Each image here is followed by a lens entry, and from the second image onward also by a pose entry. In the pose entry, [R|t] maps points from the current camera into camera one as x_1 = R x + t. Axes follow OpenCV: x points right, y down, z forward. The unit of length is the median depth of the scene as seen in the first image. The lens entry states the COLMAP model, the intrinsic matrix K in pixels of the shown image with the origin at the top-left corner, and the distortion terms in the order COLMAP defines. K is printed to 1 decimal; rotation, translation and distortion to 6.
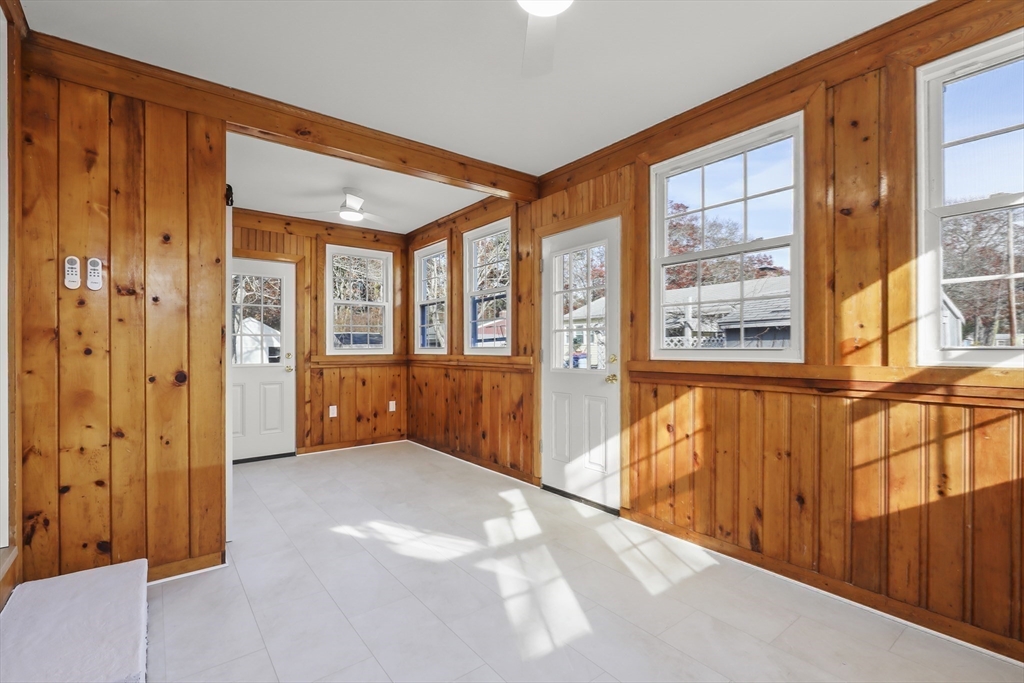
lens RADIAL K [[463.3, 0, 511.0], [0, 463.3, 352.6], [0, 0, 1]] dist [-0.000003, 0.000215]
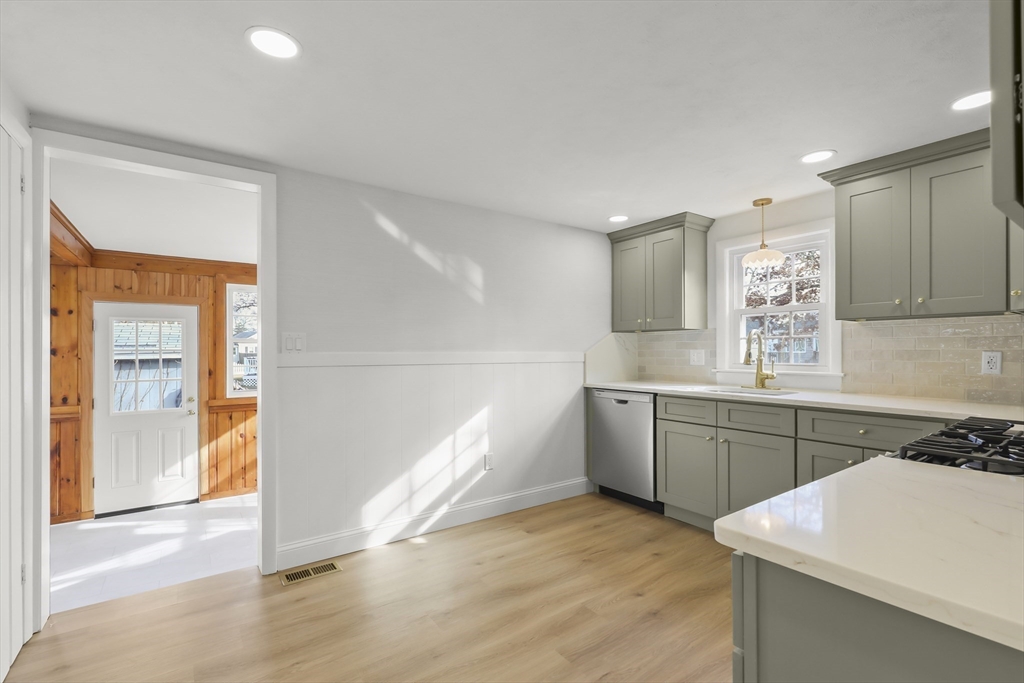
lens RADIAL K [[463.3, 0, 515.5], [0, 463.3, 345.8], [0, 0, 1]] dist [-0.000003, 0.000215]
pose [[0.050840, -0.002890, 0.998703, -1.234048], [0.000279, 0.999996, 0.002880, -0.167274], [-0.998707, 0.000132, 0.050841, -0.125079]]
